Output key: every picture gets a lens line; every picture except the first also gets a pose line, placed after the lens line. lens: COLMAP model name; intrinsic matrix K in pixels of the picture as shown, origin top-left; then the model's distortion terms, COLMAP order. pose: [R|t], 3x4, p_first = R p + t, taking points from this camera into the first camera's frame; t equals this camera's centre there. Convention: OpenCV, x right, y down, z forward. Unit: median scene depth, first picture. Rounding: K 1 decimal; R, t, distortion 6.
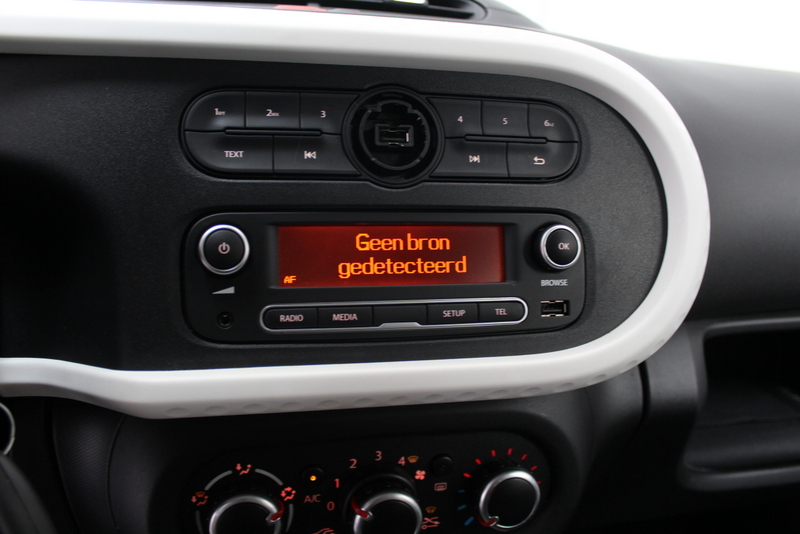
lens RADIAL K [[680.9, 0, 398.5], [0, 680.9, 259.6], [0, 0, 1]] dist [-0.153564, 0.118123]
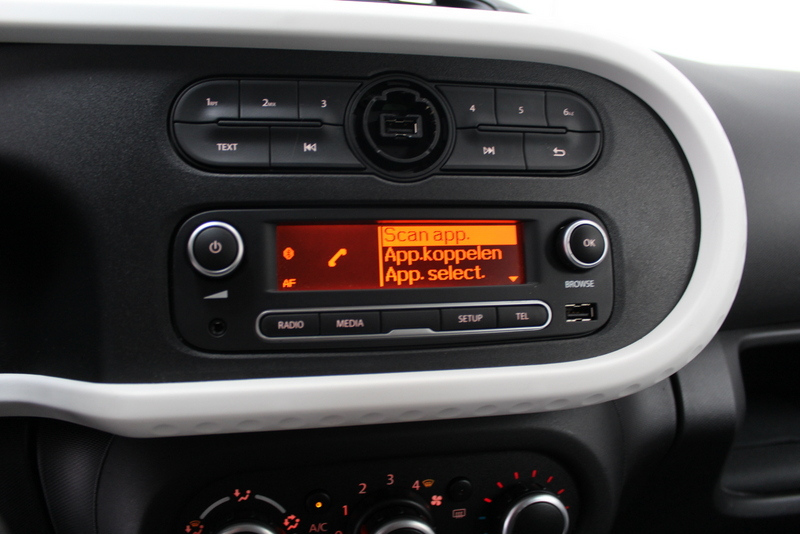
lens RADIAL K [[680.9, 0, 395.7], [0, 680.9, 254.8], [0, 0, 1]] dist [-0.153564, 0.118123]
pose [[0.999571, -0.017419, -0.023529, 0.004513], [0.016184, 0.998532, -0.051692, 0.036466], [0.024395, 0.051289, 0.998386, 0.081696]]
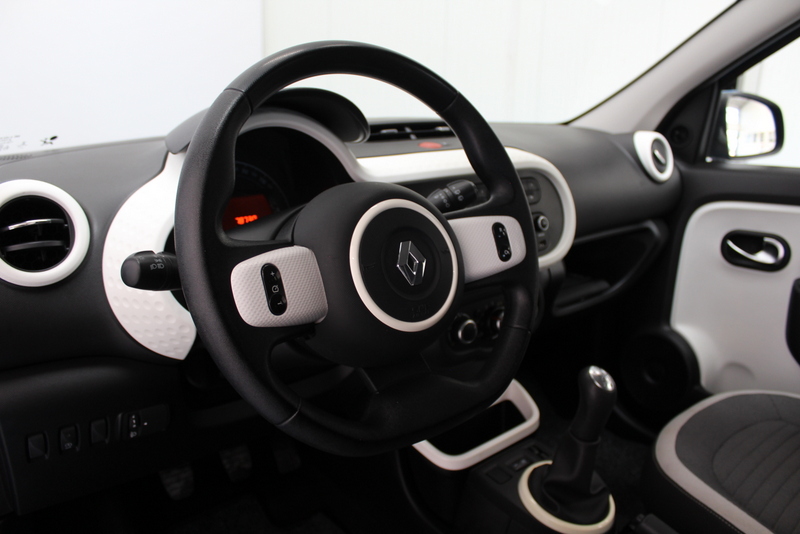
lens RADIAL K [[680.9, 0, 398.6], [0, 680.9, 261.2], [0, 0, 1]] dist [-0.153564, 0.118123]
pose [[0.893768, -0.156736, 0.420254, -1.673596], [0.145541, 0.987603, 0.058806, -0.123159], [-0.424261, 0.008605, 0.905499, -1.549528]]
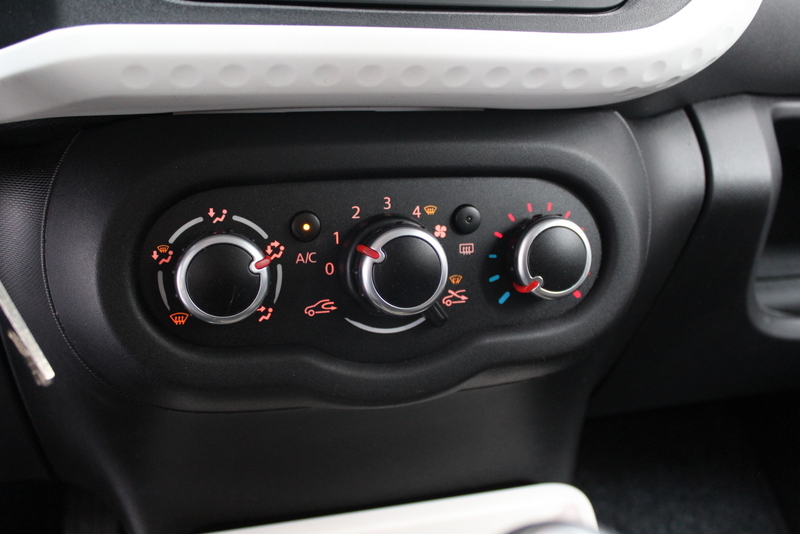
lens RADIAL K [[820.5, 0, 393.7], [0, 820.5, 268.0], [0, 0, 1]] dist [-0.105200, 0.000000]
pose [[0.998662, -0.046008, 0.023617, -0.051159], [0.046084, 0.998934, -0.002692, 0.392007], [-0.023468, 0.003777, 0.999717, 0.033988]]
